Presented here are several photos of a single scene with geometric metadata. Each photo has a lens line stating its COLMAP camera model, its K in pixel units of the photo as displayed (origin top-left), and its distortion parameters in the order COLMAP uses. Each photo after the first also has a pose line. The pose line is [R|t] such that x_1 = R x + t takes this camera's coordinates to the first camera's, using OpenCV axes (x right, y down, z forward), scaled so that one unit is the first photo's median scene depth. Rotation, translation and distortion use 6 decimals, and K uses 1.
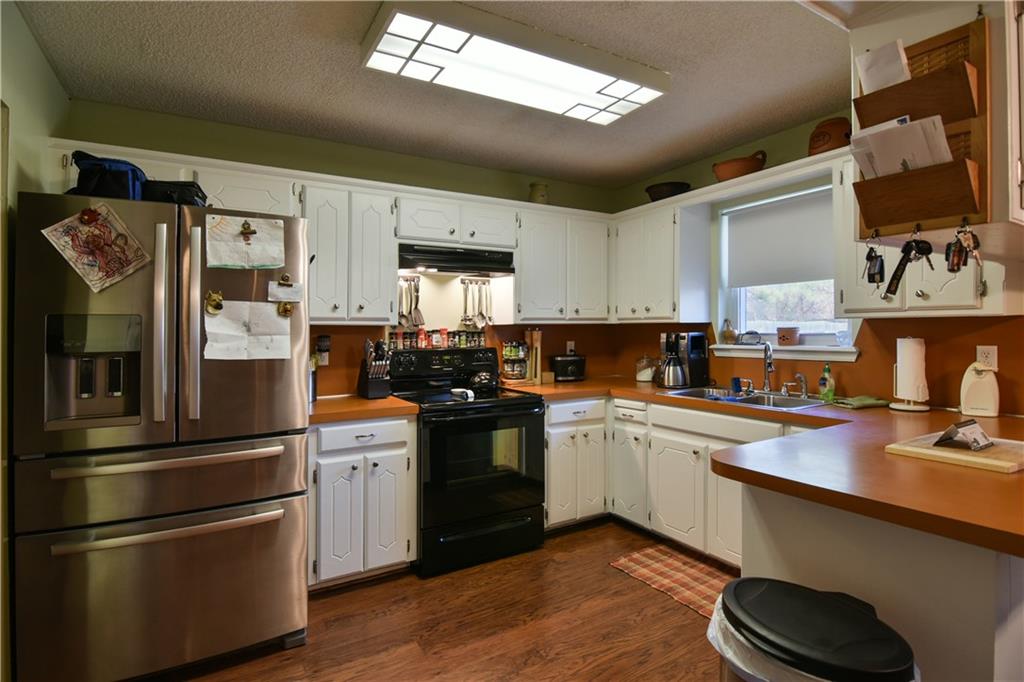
lens RADIAL K [[508.0, 0, 521.1], [0, 508.0, 314.8], [0, 0, 1]] dist [-0.016561, -0.001078]
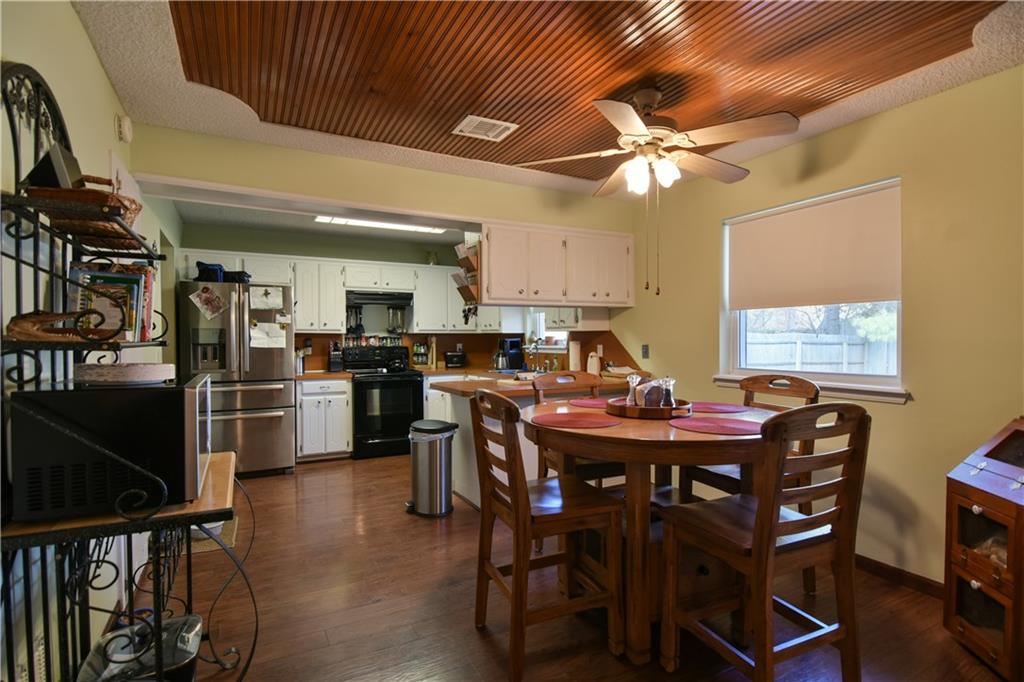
lens RADIAL K [[508.0, 0, 509.3], [0, 508.0, 347.1], [0, 0, 1]] dist [-0.016561, -0.001078]
pose [[0.997789, 0.008034, -0.065975, 0.523296], [-0.004920, 0.998872, 0.047225, -0.021949], [0.066280, -0.046796, 0.996703, -0.905091]]
